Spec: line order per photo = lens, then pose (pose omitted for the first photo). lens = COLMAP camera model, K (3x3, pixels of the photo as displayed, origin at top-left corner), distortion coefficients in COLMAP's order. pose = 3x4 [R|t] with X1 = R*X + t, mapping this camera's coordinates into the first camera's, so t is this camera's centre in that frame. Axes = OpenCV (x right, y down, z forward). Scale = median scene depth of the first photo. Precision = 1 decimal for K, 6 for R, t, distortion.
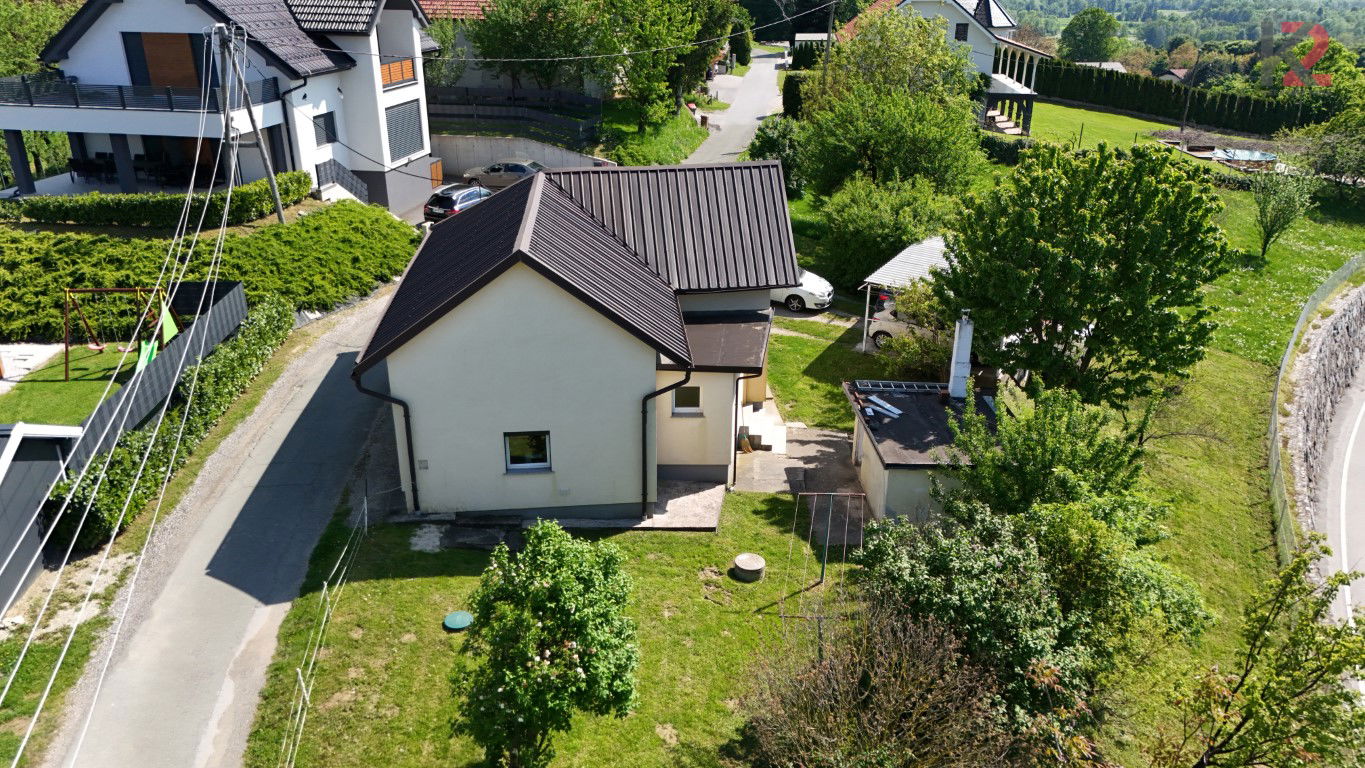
lens RADIAL K [[999.8, 0, 691.3], [0, 999.8, 383.8], [0, 0, 1]] dist [0.067577, -0.057402]
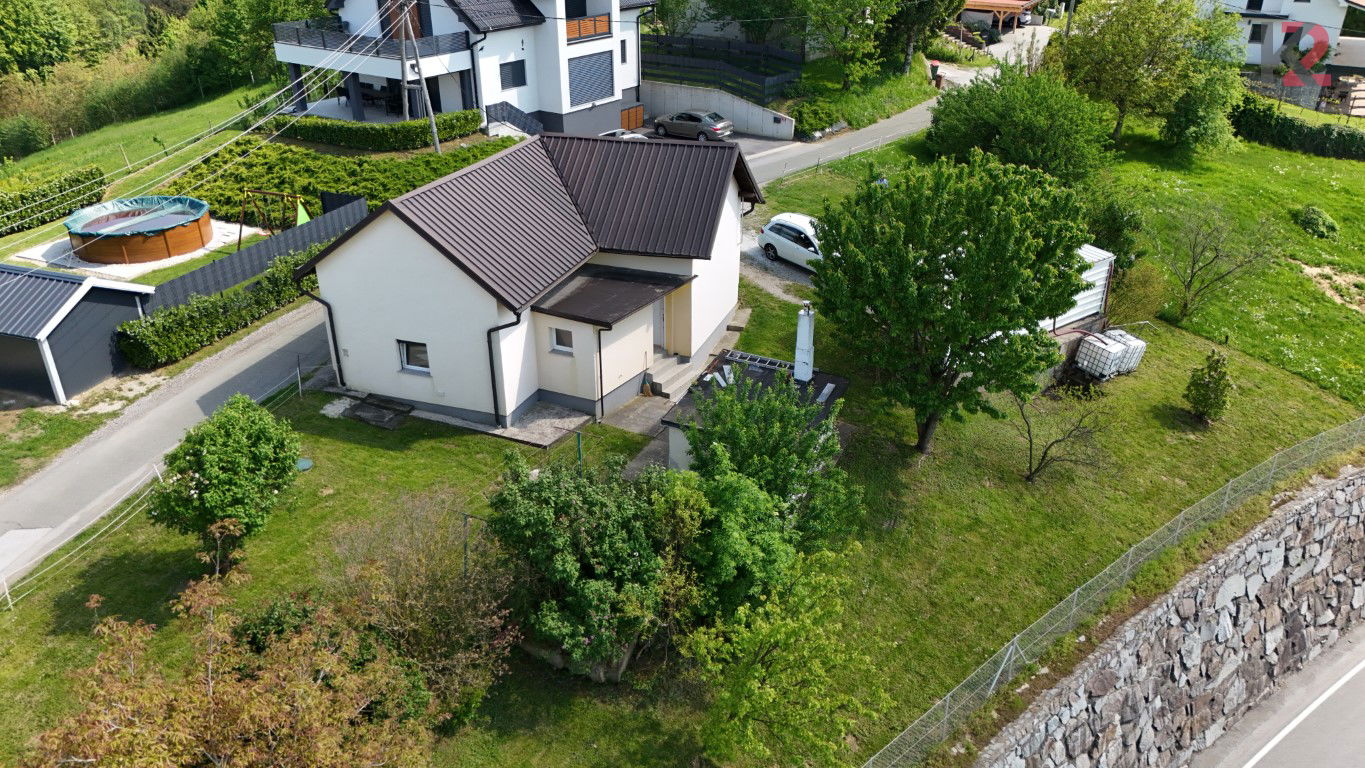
lens RADIAL K [[999.8, 0, 679.9], [0, 999.8, 385.7], [0, 0, 1]] dist [0.067577, -0.057402]
pose [[0.909425, 0.183041, -0.373419, 0.518058], [-0.157042, 0.982599, 0.099187, -0.063671], [0.385077, -0.031560, 0.922345, -0.052427]]
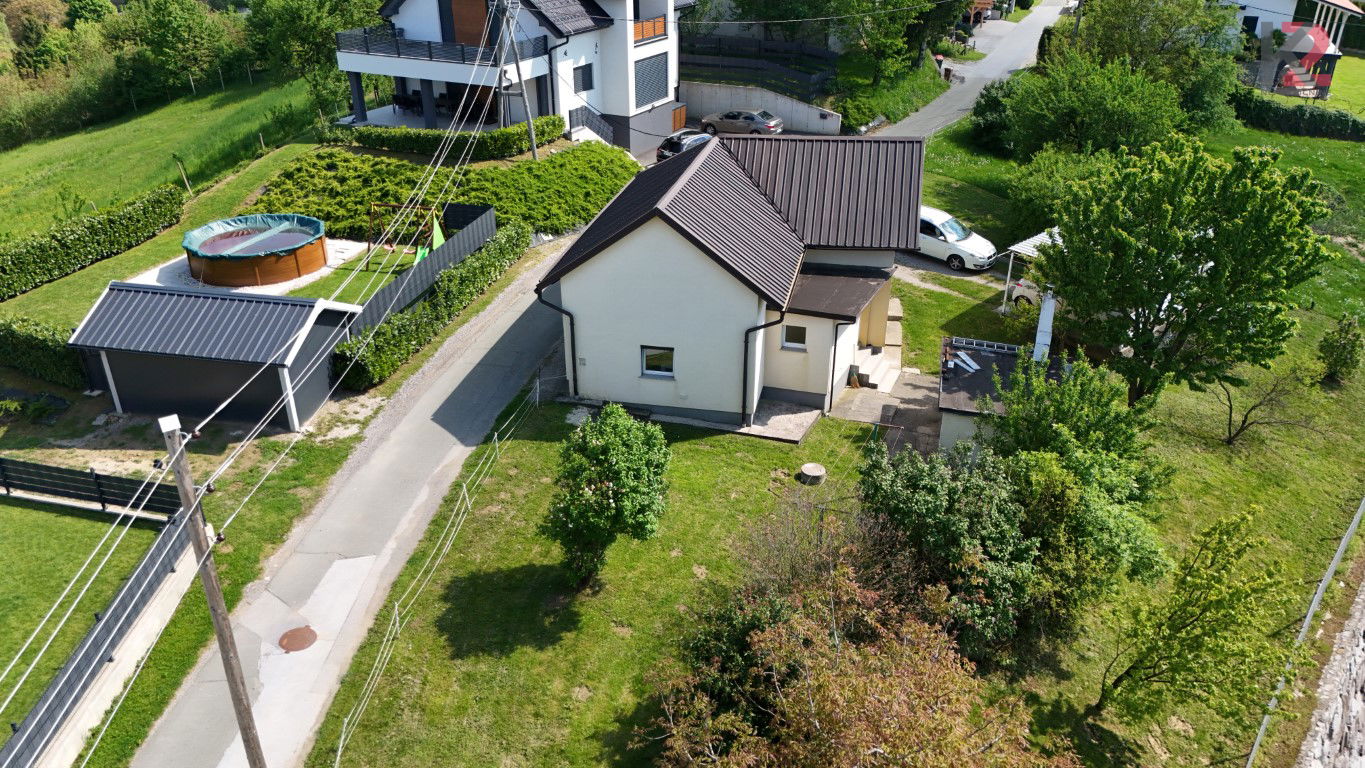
lens RADIAL K [[999.8, 0, 689.3], [0, 999.8, 385.1], [0, 0, 1]] dist [0.067577, -0.057402]
pose [[0.956590, 0.126443, -0.262578, 0.178213], [-0.107980, 0.990627, 0.083652, -0.012250], [0.270694, -0.051667, 0.961278, -0.191609]]
